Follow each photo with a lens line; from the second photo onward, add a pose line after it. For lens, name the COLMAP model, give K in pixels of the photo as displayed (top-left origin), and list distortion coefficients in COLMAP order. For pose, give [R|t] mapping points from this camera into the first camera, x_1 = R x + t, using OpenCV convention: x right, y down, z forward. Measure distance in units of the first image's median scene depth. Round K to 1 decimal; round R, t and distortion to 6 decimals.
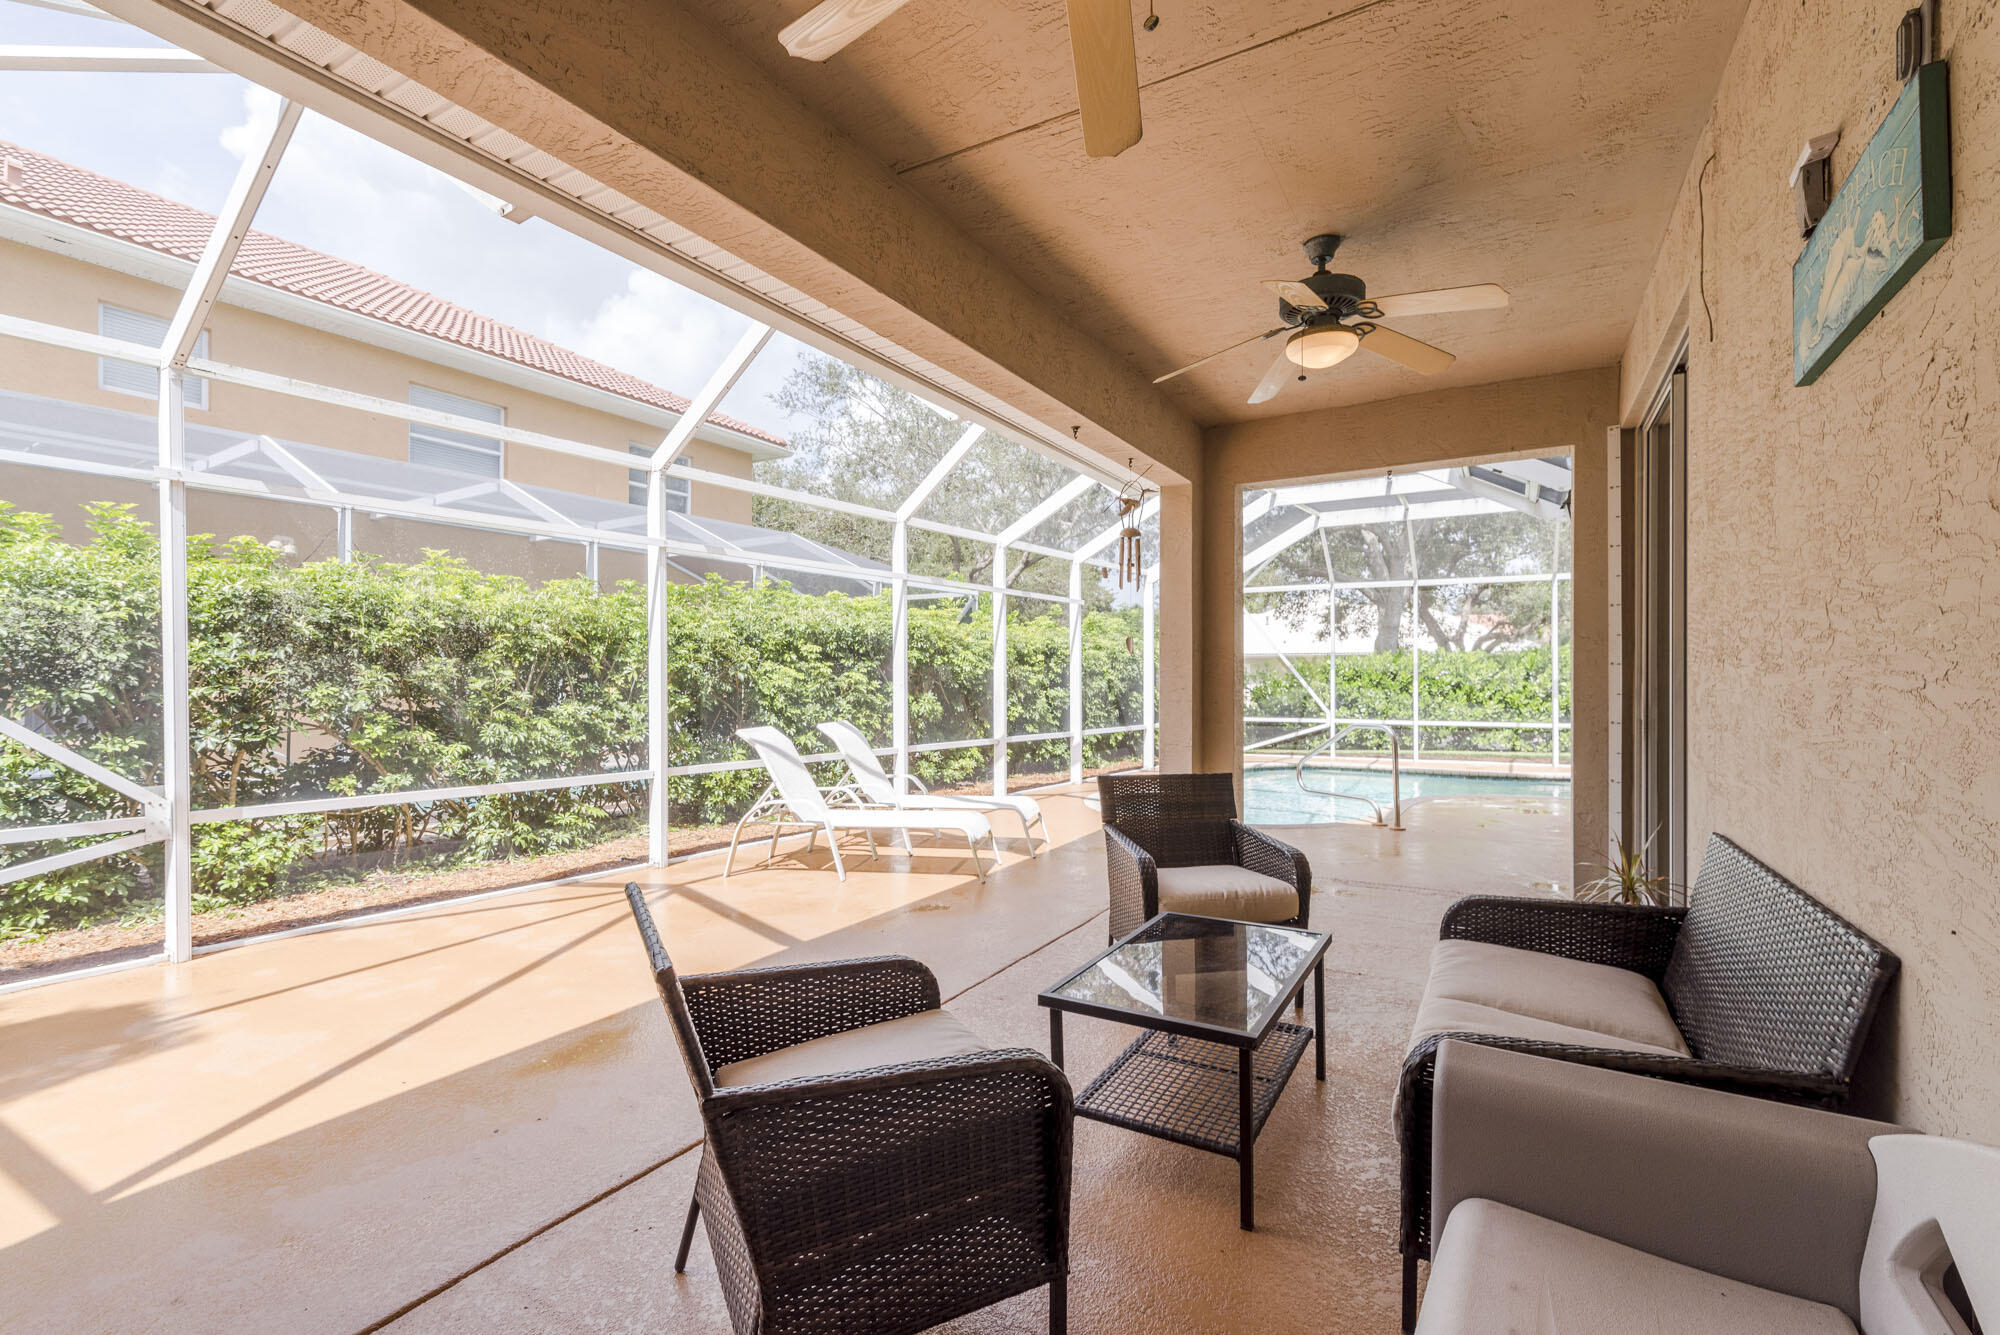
lens RADIAL K [[867.6, 0, 1007.3], [0, 867.6, 675.4], [0, 0, 1]] dist [0.001490, -0.000144]
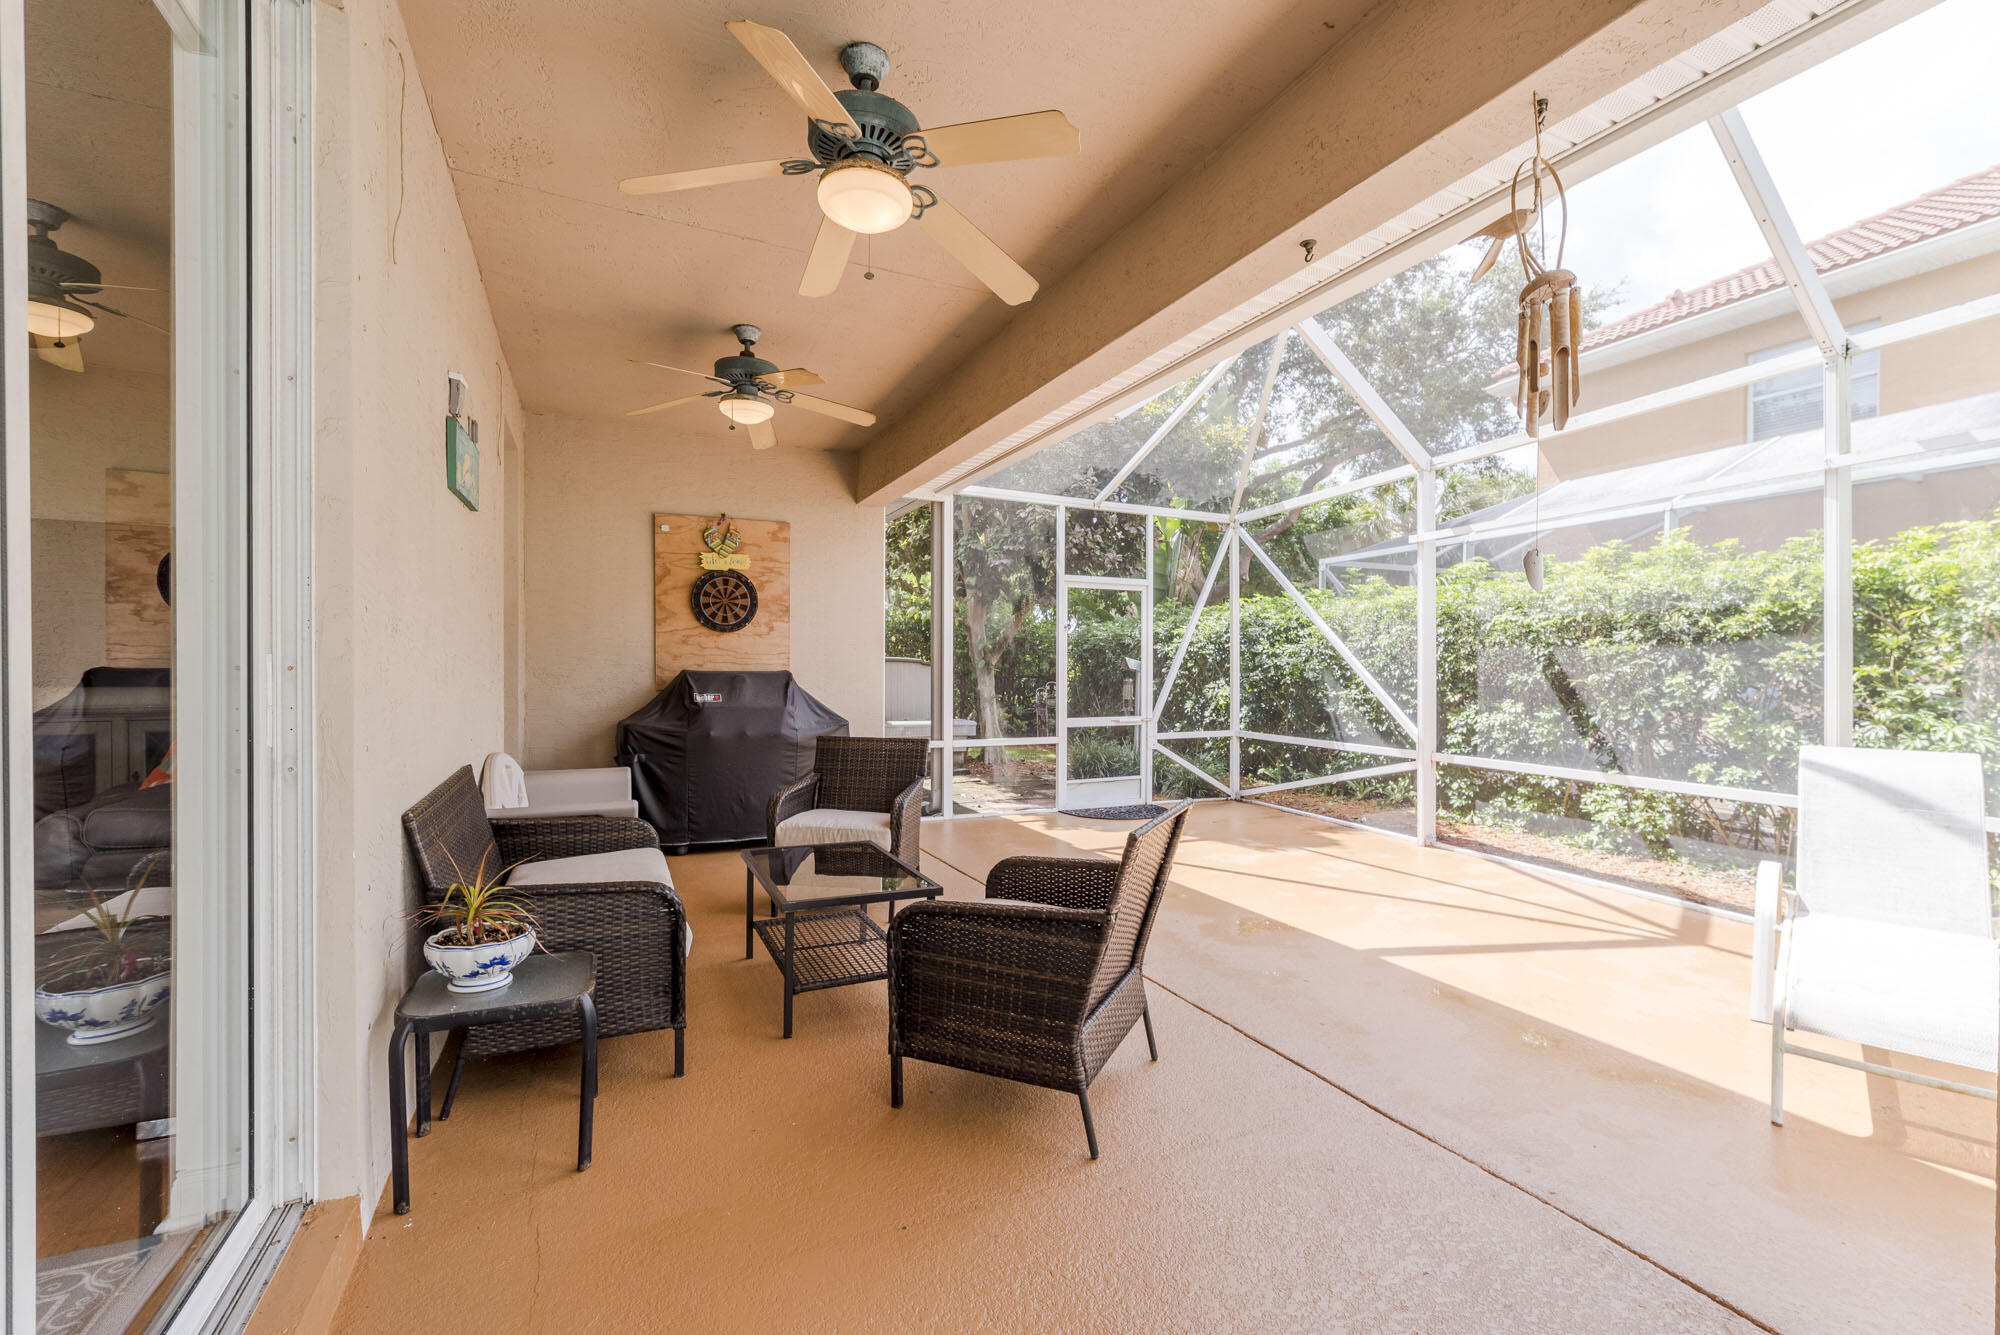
lens RADIAL K [[867.6, 0, 1007.3], [0, 867.6, 675.4], [0, 0, 1]] dist [0.001490, -0.000144]
pose [[-0.575005, 0.011239, -0.818072, 0.995671], [0.006301, 0.999937, 0.009309, -0.003904], [0.818125, 0.000198, -0.575040, 1.617171]]
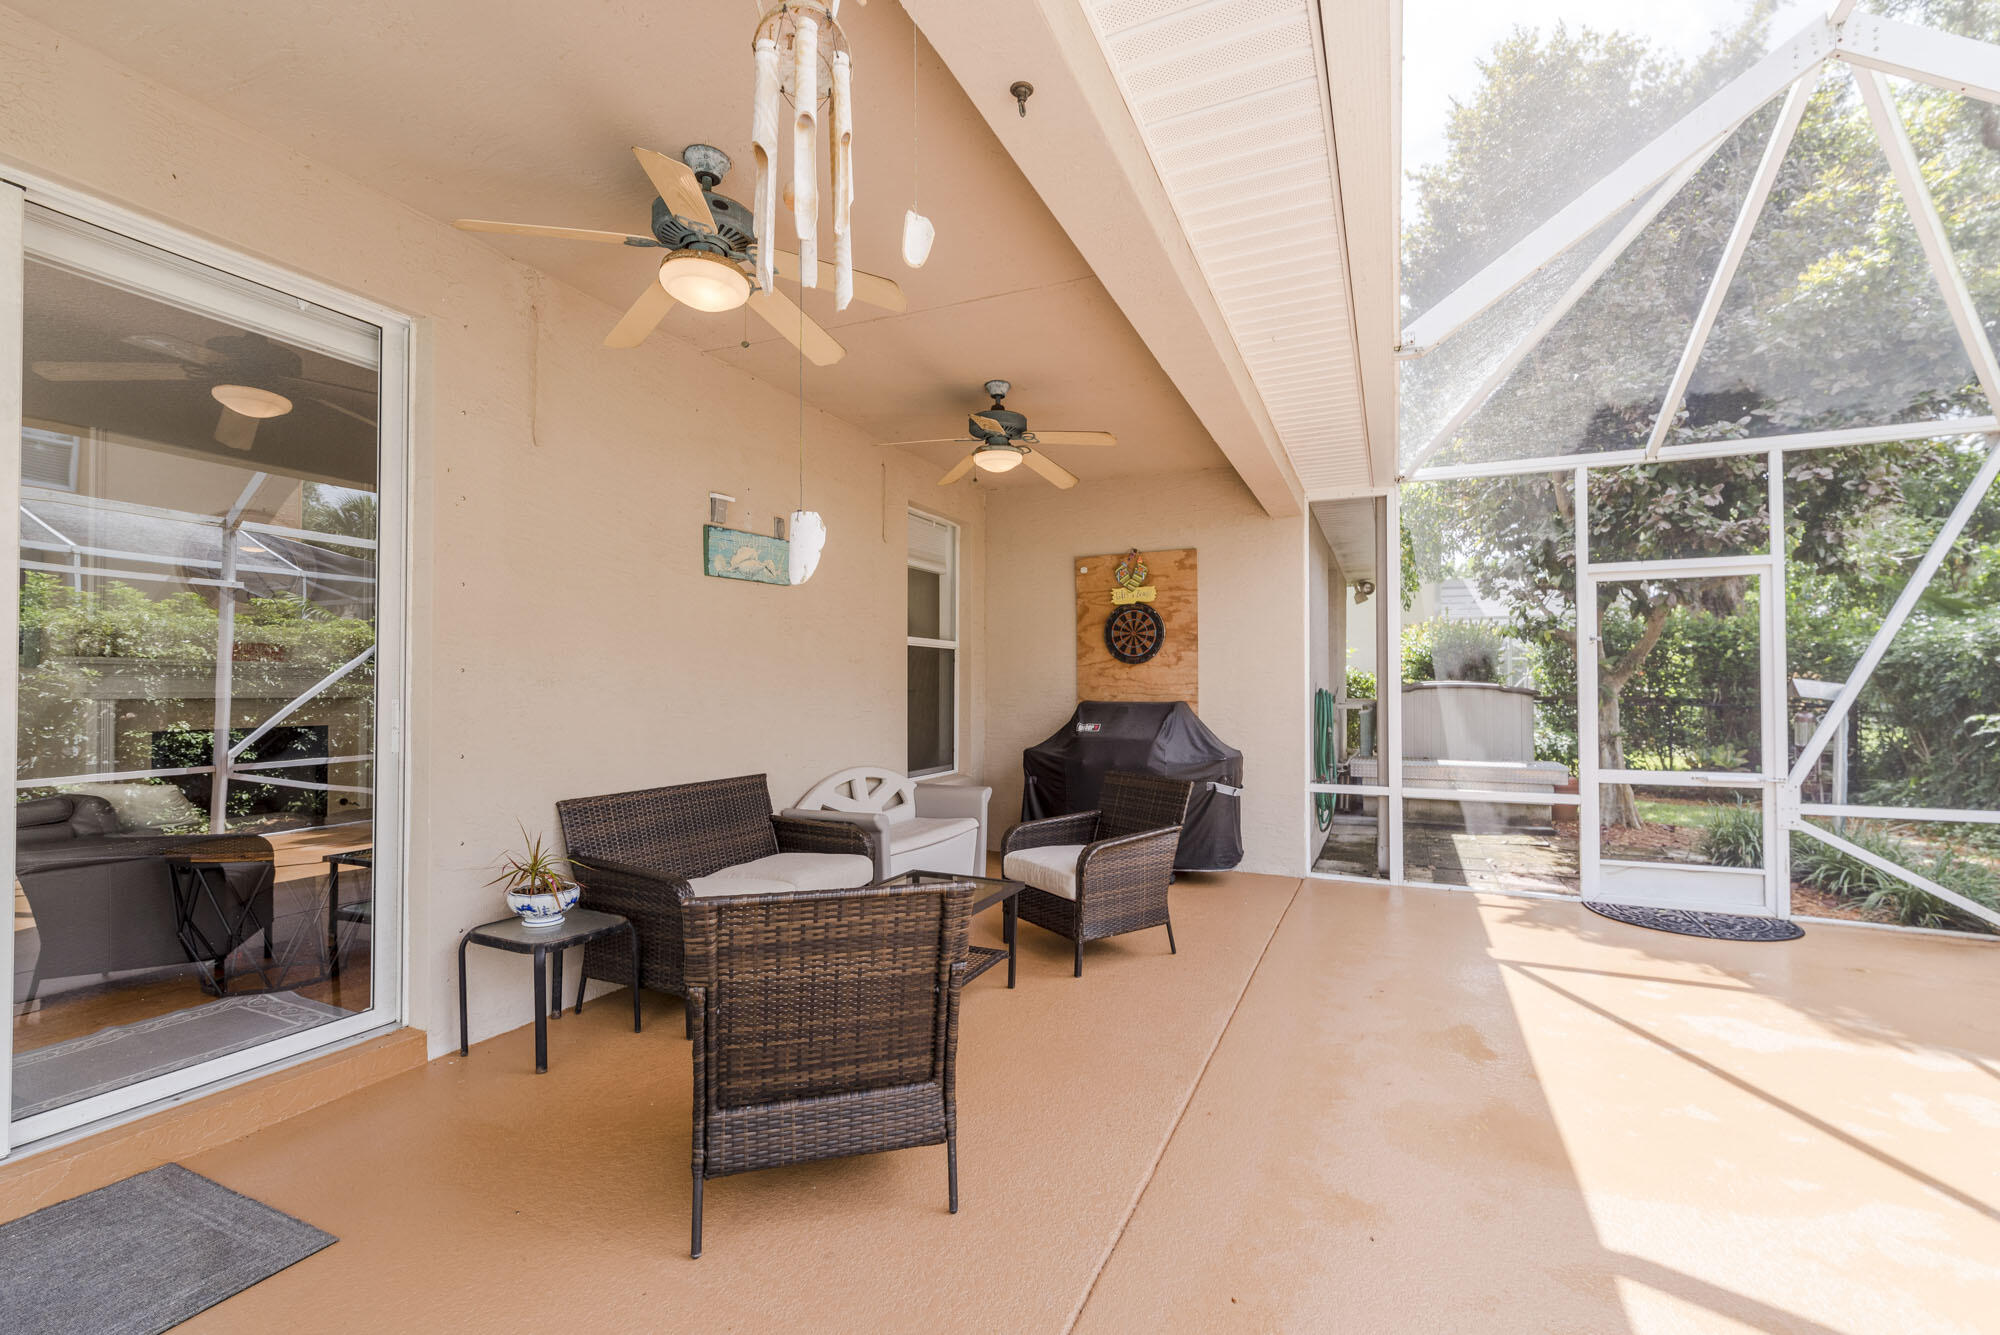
lens RADIAL K [[850.2, 0, 1000.0], [0, 850.2, 667.5], [0, 0, 1]] dist [-0.000249, -0.000022]
pose [[-0.996760, 0.005660, -0.080232, 0.170905], [0.008968, 0.999122, -0.040927, -0.000519], [0.079930, -0.041514, -0.995936, 1.926560]]
